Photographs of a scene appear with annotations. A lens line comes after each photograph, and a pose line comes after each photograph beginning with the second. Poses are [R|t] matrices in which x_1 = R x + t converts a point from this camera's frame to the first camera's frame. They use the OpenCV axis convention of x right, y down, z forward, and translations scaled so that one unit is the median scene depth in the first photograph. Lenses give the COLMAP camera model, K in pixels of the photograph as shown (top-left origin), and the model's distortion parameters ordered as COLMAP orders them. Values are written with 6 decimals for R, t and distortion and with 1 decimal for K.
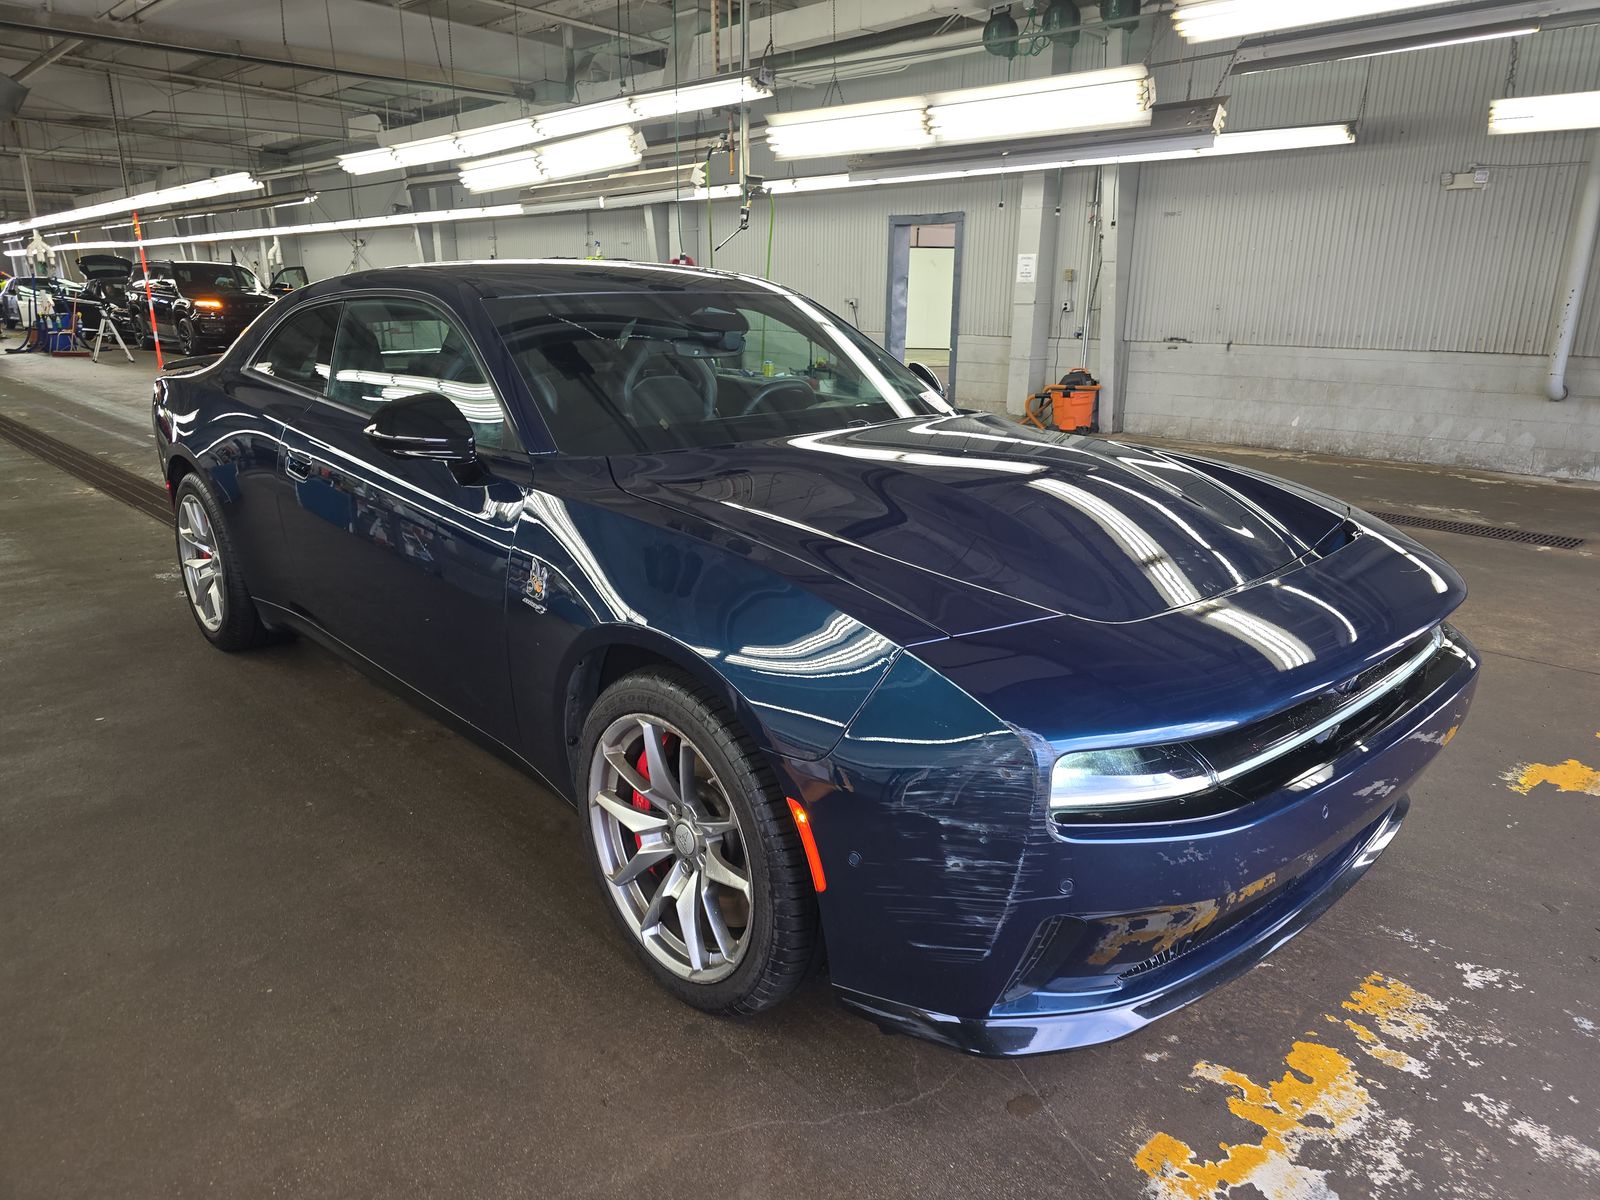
lens RADIAL K [[1079.7, 0, 790.8], [0, 1079.7, 595.5], [0, 0, 1]] dist [0.045333, -0.036435]
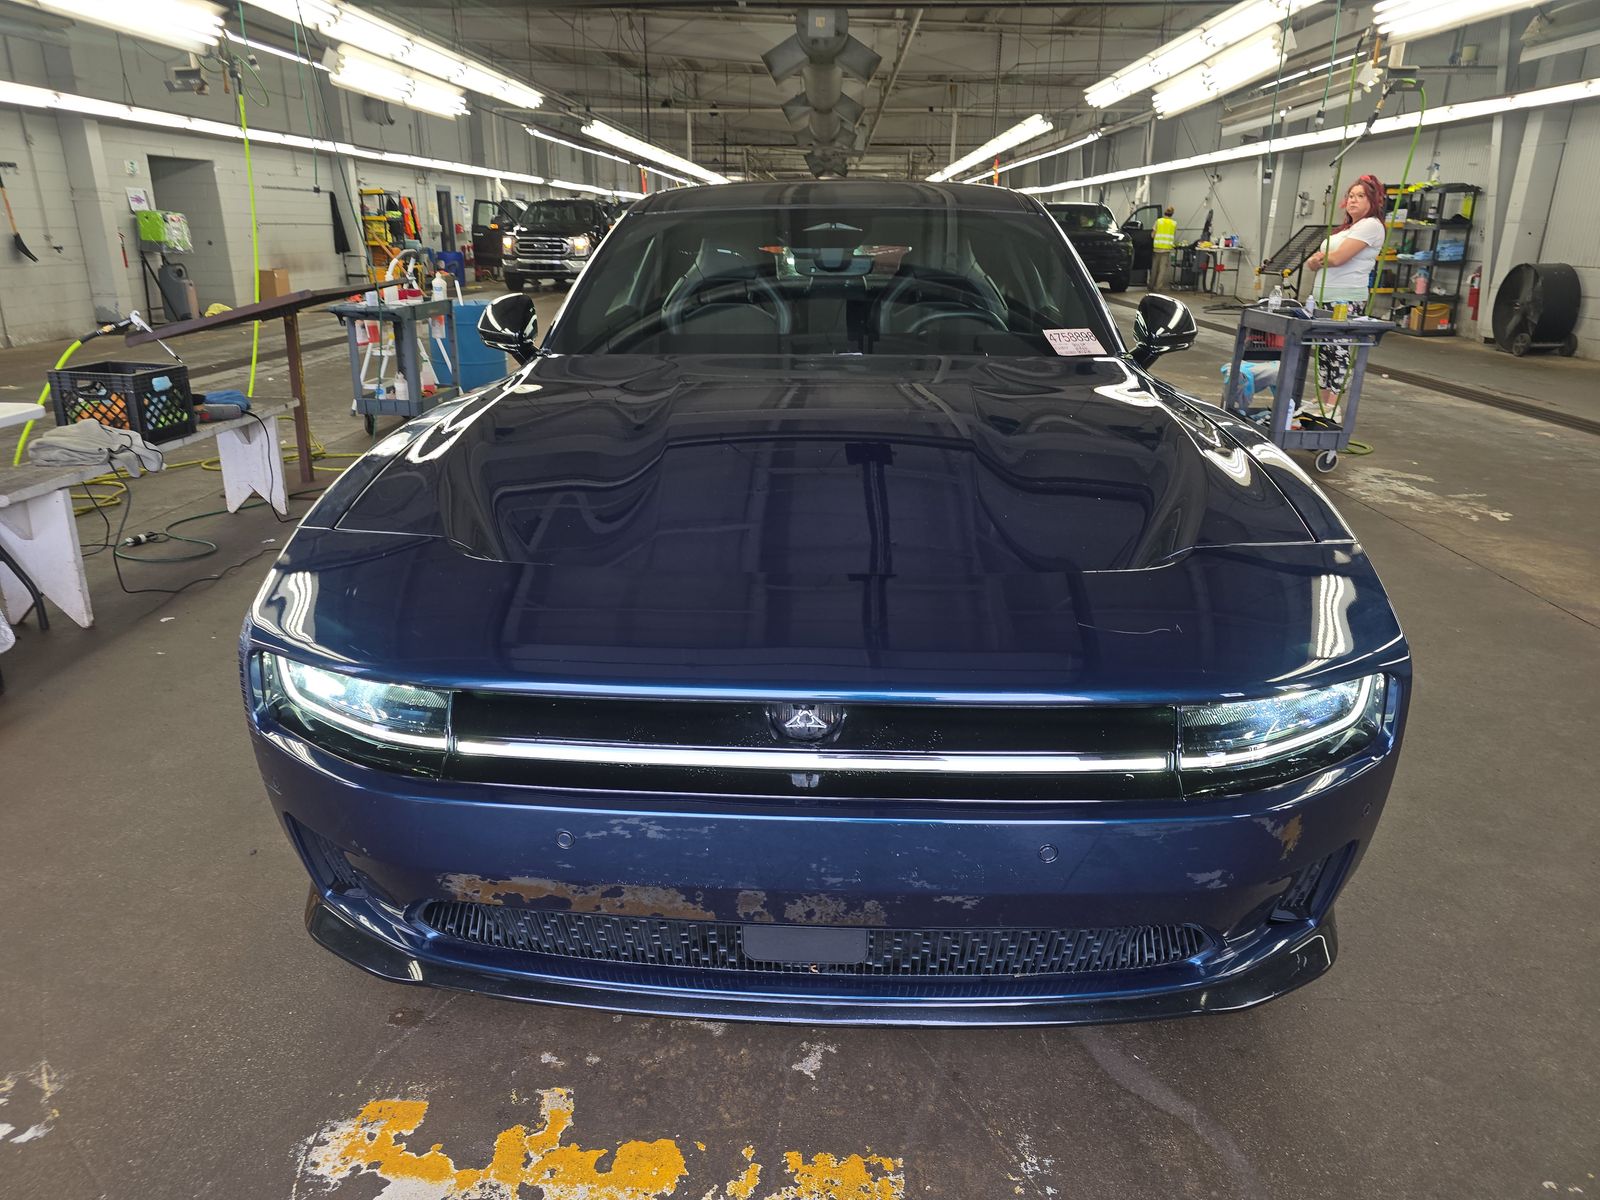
lens RADIAL K [[1079.7, 0, 790.8], [0, 1079.7, 595.5], [0, 0, 1]] dist [0.045333, -0.036435]
pose [[0.695850, 0.228553, -0.680850, 0.969168], [-0.194819, 0.972536, 0.127357, -0.096202], [0.691258, 0.044022, 0.721266, 0.465748]]
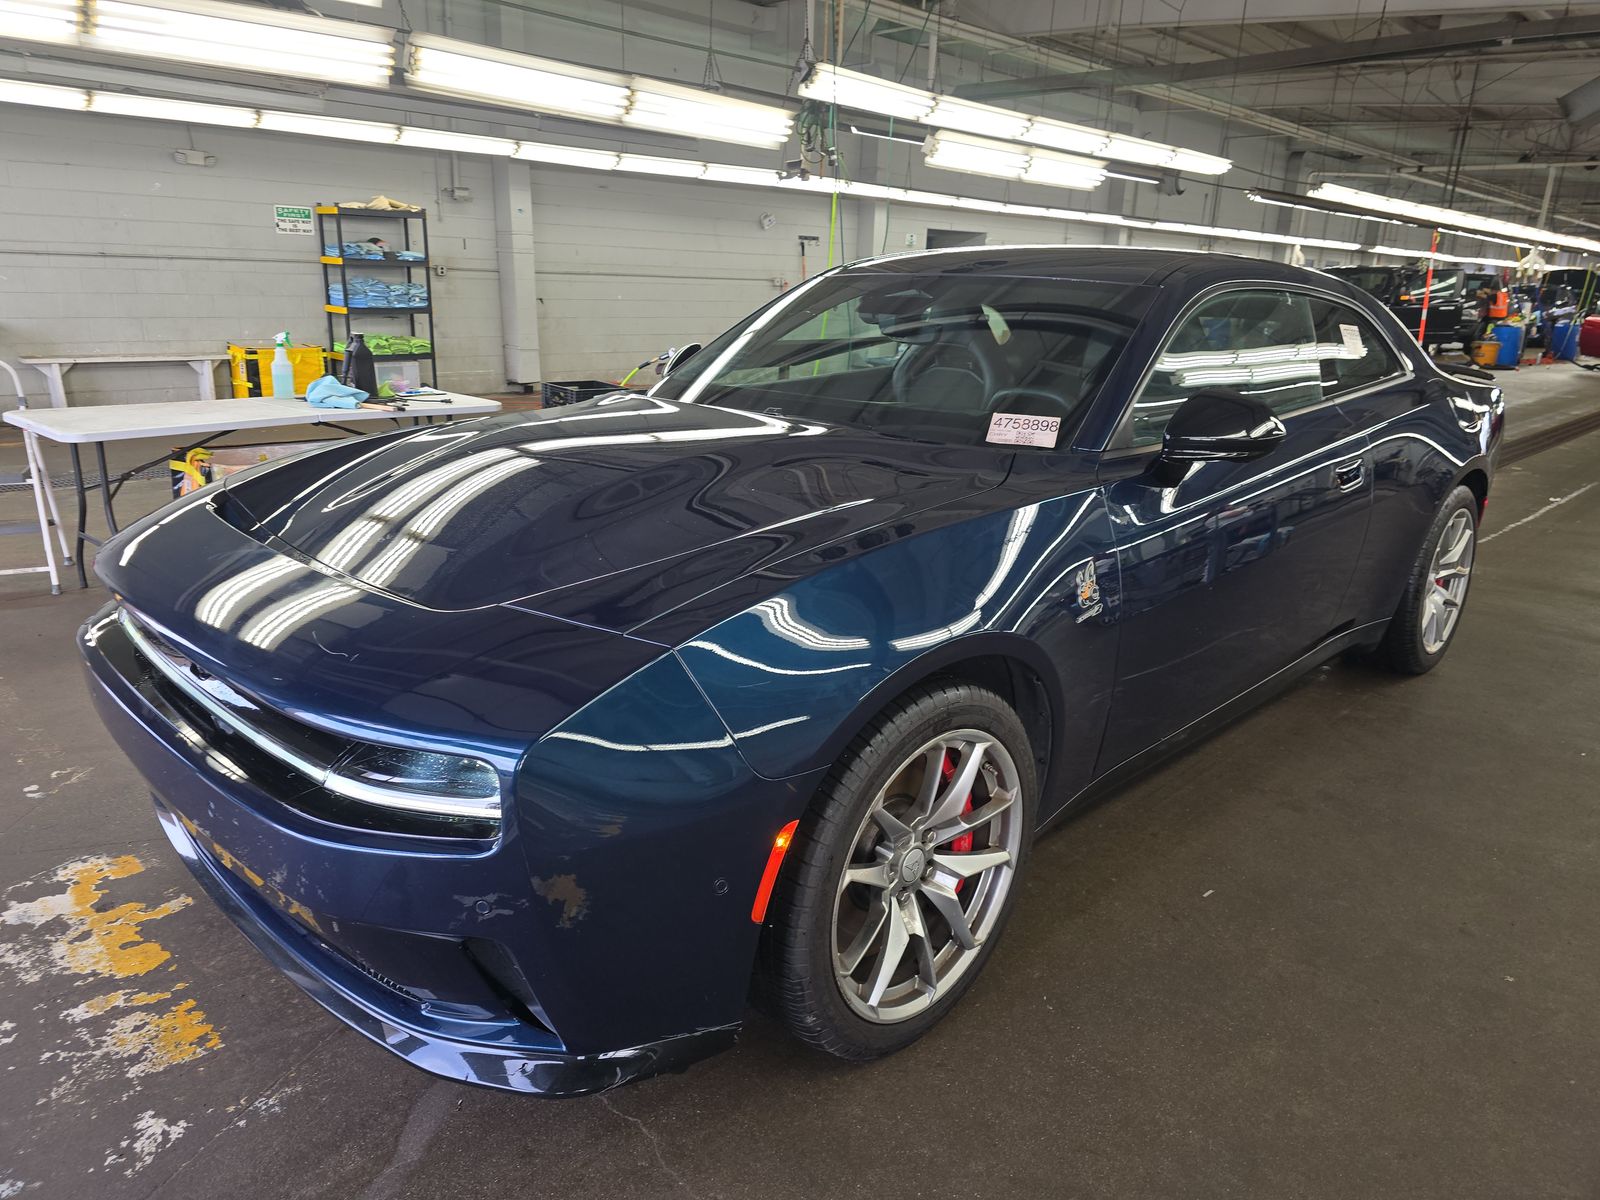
lens RADIAL K [[1079.7, 0, 790.8], [0, 1079.7, 595.5], [0, 0, 1]] dist [0.045333, -0.036435]
pose [[0.032011, 0.276888, -0.960369, 1.390605], [-0.299310, 0.919421, 0.255105, -0.356579], [0.953619, 0.279282, 0.112307, 1.347043]]
